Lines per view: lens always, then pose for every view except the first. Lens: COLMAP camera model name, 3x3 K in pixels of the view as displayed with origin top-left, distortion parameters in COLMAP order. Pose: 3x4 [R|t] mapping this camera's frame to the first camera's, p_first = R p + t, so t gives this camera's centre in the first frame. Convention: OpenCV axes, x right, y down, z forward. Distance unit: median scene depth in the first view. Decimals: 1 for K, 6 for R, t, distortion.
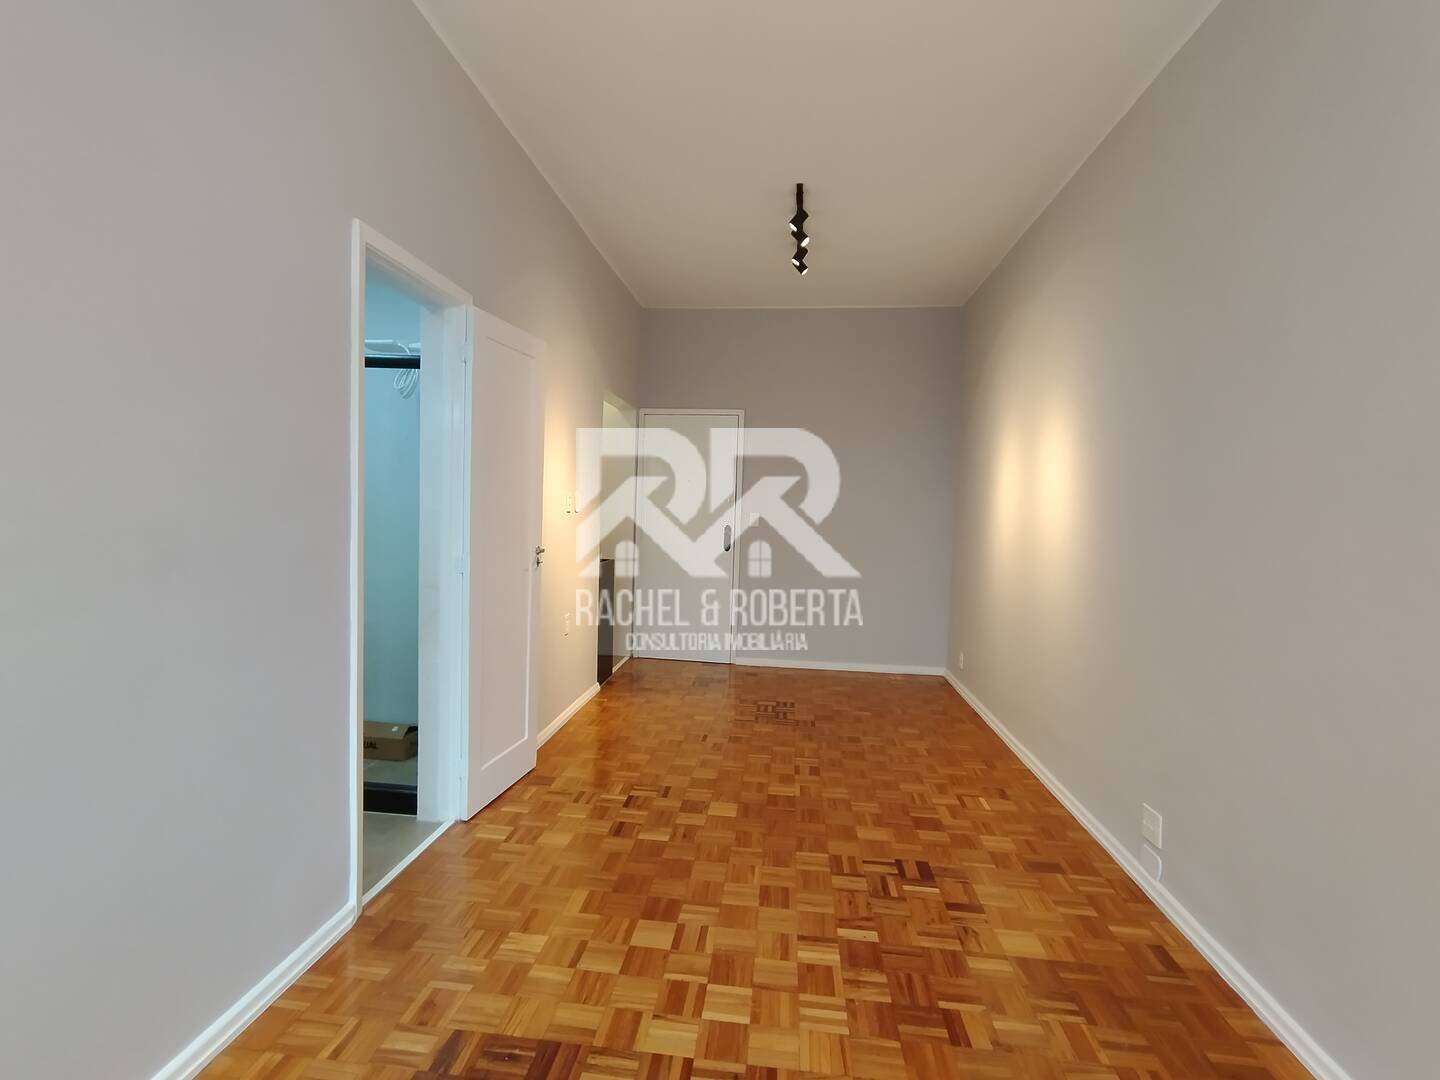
lens RADIAL K [[664.0, 0, 716.6], [0, 664.0, 536.1], [0, 0, 1]] dist [-0.008484, 0.008657]
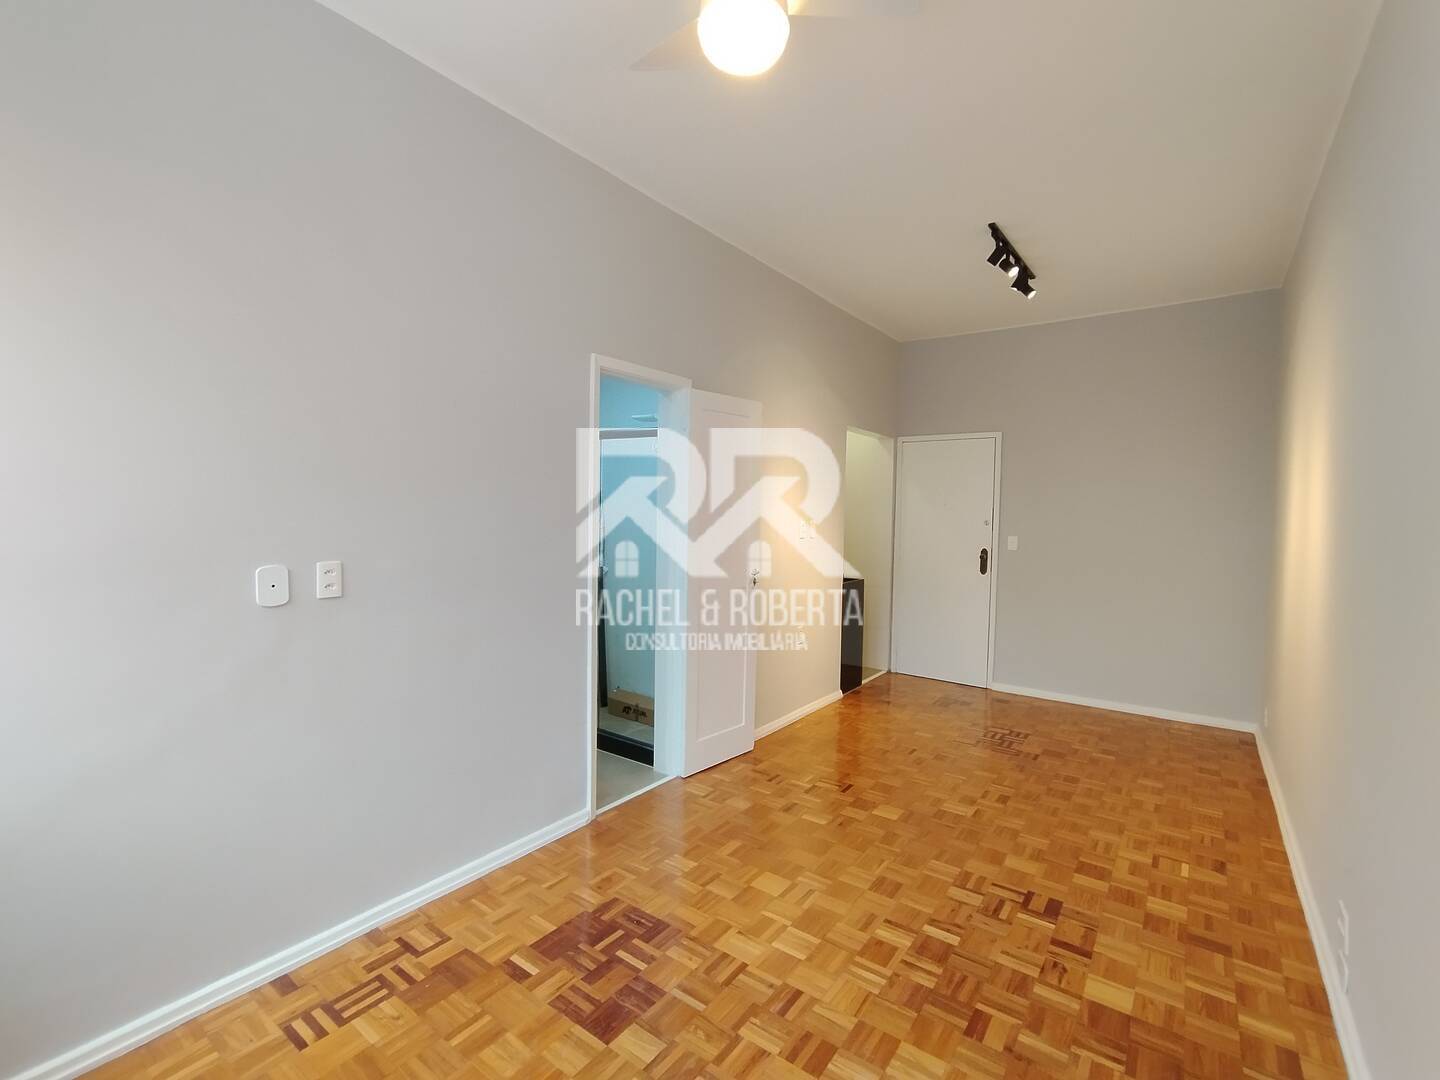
lens RADIAL K [[664.0, 0, 710.4], [0, 664.0, 537.0], [0, 0, 1]] dist [-0.008484, 0.008657]
pose [[0.862572, 0.003842, -0.505920, 0.373531], [-0.011521, 0.999861, -0.012049, -0.036683], [0.505804, 0.016222, 0.862496, -0.134138]]
